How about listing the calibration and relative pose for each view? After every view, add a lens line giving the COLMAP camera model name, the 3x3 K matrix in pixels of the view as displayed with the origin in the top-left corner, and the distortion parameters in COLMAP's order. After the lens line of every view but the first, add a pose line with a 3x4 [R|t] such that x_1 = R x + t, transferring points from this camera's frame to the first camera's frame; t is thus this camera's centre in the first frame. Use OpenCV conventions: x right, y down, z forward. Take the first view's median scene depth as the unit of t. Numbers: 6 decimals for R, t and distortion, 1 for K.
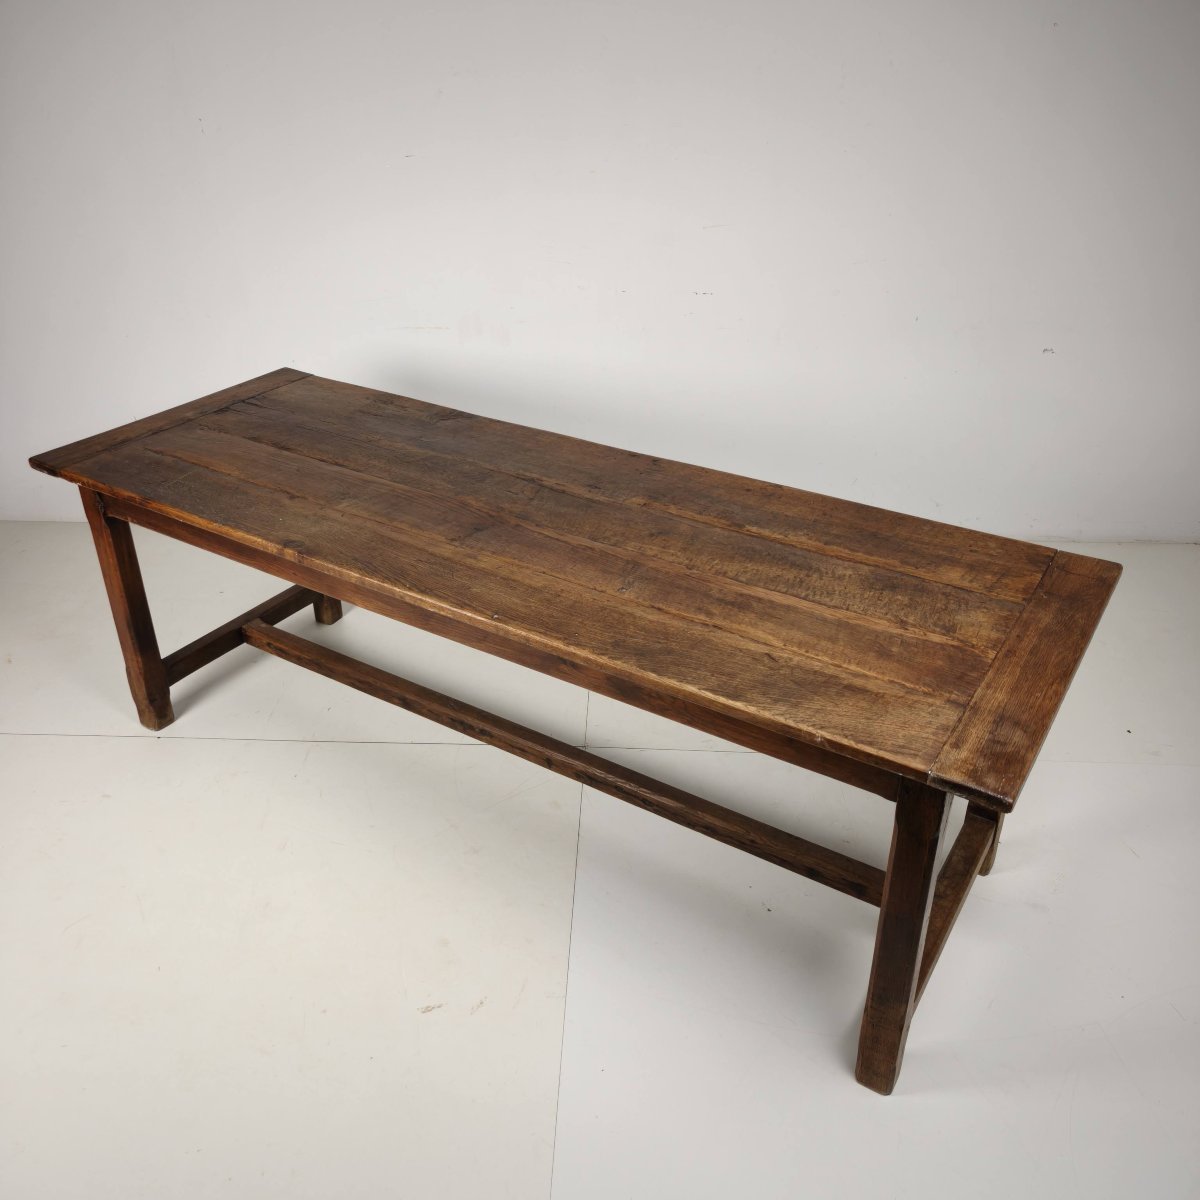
lens RADIAL K [[1095.1, 0, 600.0], [0, 1095.1, 600.0], [0, 0, 1]] dist [0.006167, -0.005139]
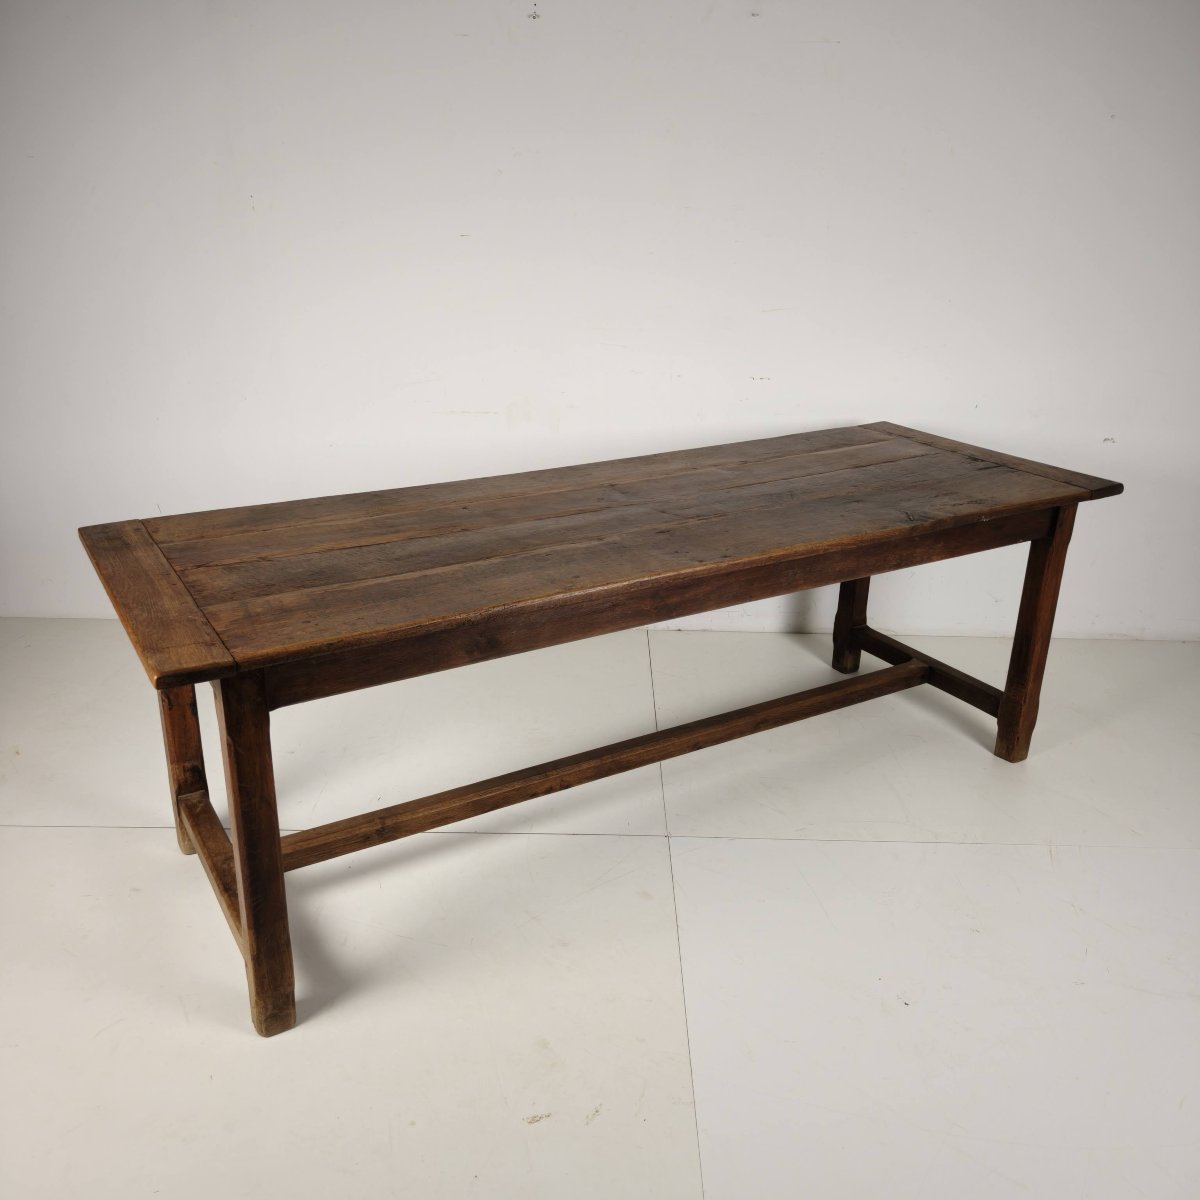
lens RADIAL K [[1095.1, 0, 600.0], [0, 1095.1, 600.0], [0, 0, 1]] dist [0.006167, -0.005139]
pose [[-0.446724, 0.321813, -0.834790, 0.953967], [-0.464051, 0.714397, 0.523731, -0.612275], [0.764914, 0.621349, -0.169801, 1.326138]]
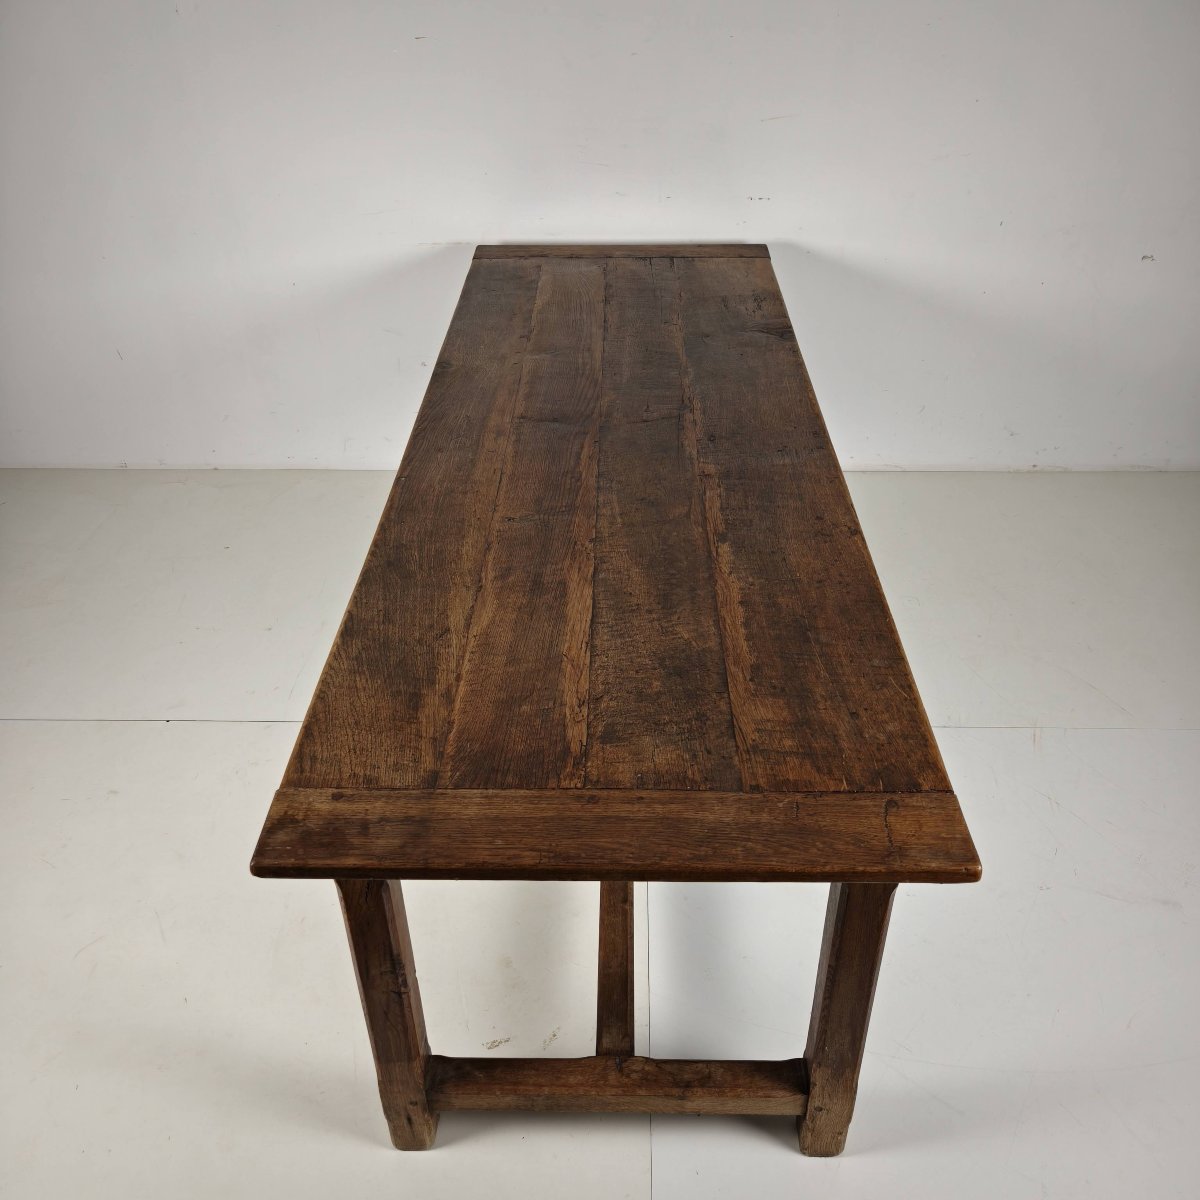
lens RADIAL K [[1111.2, 0, 600.0], [0, 1111.2, 600.0], [0, 0, 1]] dist [0.009197, 0.004313]
pose [[0.515209, 0.482499, -0.708346, 0.715649], [-0.417541, 0.863071, 0.284197, -0.235146], [0.748478, 0.149343, 0.646125, 0.449433]]
